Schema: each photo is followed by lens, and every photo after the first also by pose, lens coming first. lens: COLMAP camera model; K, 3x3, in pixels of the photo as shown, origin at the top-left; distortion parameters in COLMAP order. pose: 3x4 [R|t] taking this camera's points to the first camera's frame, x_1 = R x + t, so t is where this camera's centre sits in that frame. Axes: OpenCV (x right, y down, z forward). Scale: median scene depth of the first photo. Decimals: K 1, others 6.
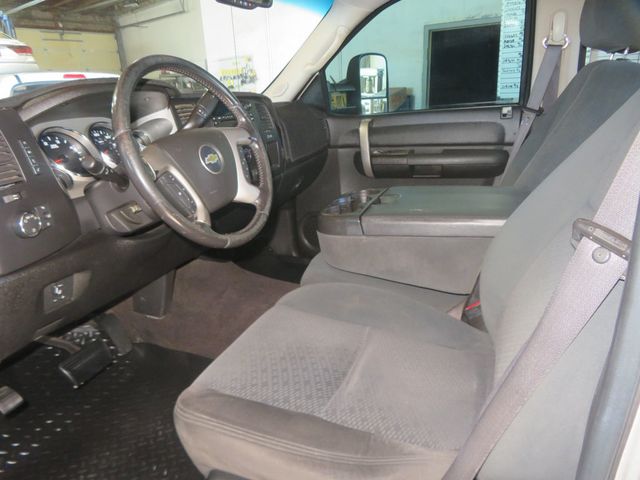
lens RADIAL K [[471.8, 0, 317.2], [0, 471.8, 241.9], [0, 0, 1]] dist [-0.006615, 0.014916]
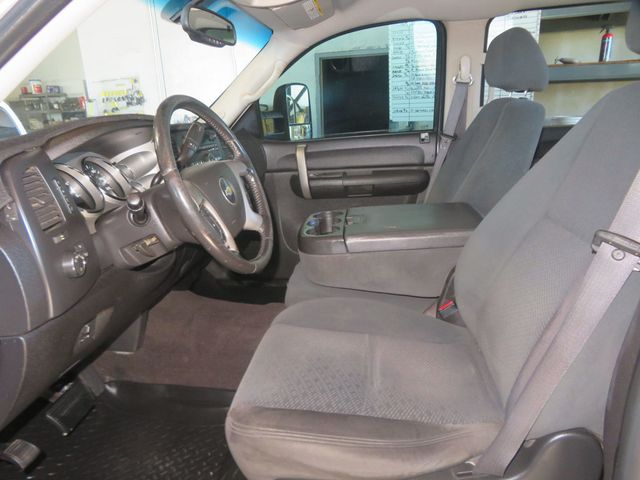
lens RADIAL K [[471.8, 0, 320.0], [0, 471.8, 238.8], [0, 0, 1]] dist [-0.006615, 0.014916]
pose [[0.967528, -0.062186, 0.244996, -0.230869], [0.073253, 0.996652, -0.036313, -0.011195], [-0.241917, 0.053080, 0.968844, -0.062125]]
